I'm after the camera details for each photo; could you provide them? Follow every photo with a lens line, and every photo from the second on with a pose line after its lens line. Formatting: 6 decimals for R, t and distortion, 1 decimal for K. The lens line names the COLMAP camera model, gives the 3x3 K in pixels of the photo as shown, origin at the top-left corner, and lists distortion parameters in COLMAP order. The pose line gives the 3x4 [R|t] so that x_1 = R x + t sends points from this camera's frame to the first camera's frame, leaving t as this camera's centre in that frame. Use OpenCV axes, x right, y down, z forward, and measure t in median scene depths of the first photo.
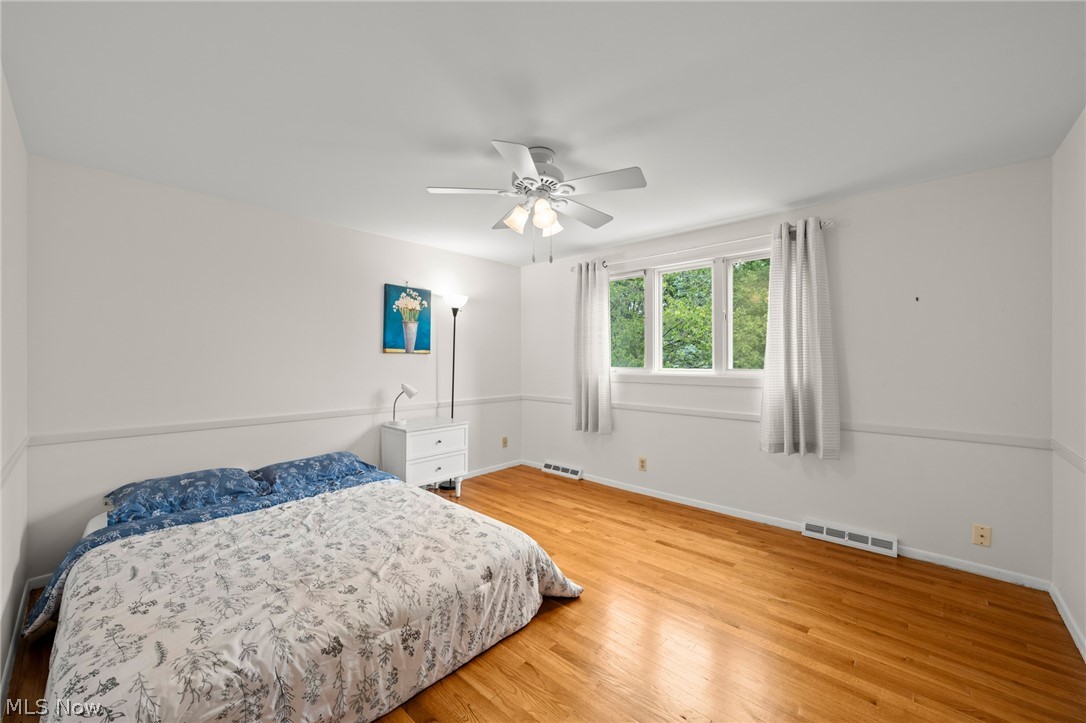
lens RADIAL K [[414.7, 0, 544.2], [0, 414.7, 359.6], [0, 0, 1]] dist [-0.001063, 0.000150]
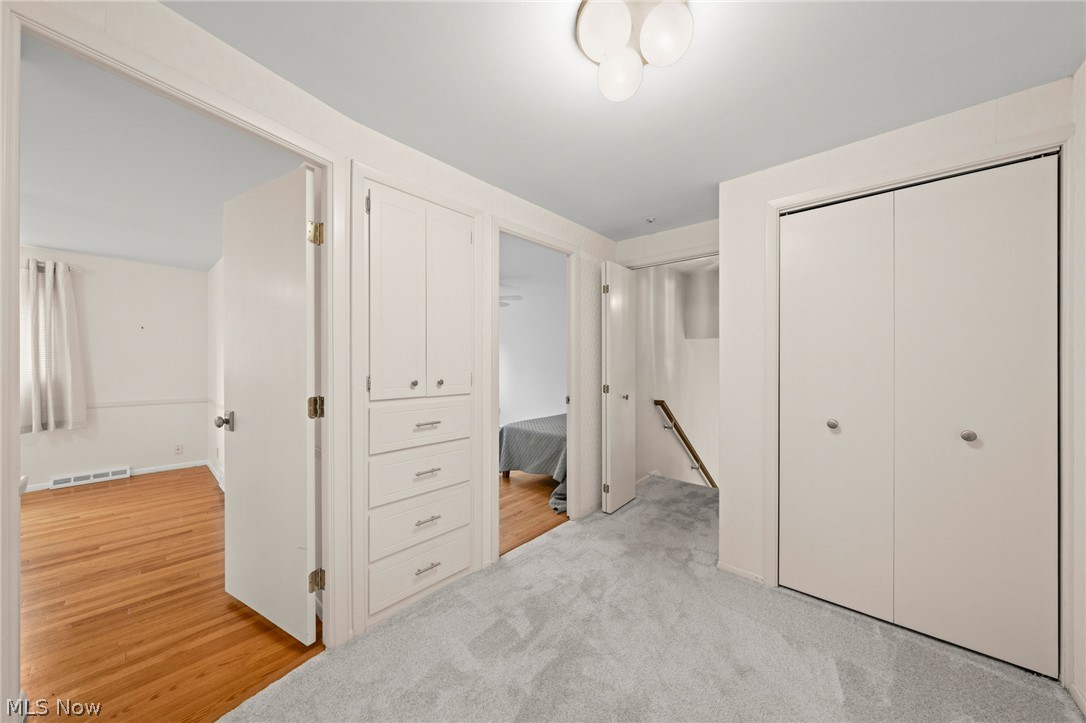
lens RADIAL K [[373.0, 0, 549.0], [0, 373.0, 362.4], [0, 0, 1]] dist [0.000283, 0.000017]
pose [[-0.019529, -0.005128, 0.999796, -0.664423], [-0.005092, 0.999974, 0.005029, -0.012949], [-0.999796, -0.004993, -0.019555, -0.644923]]
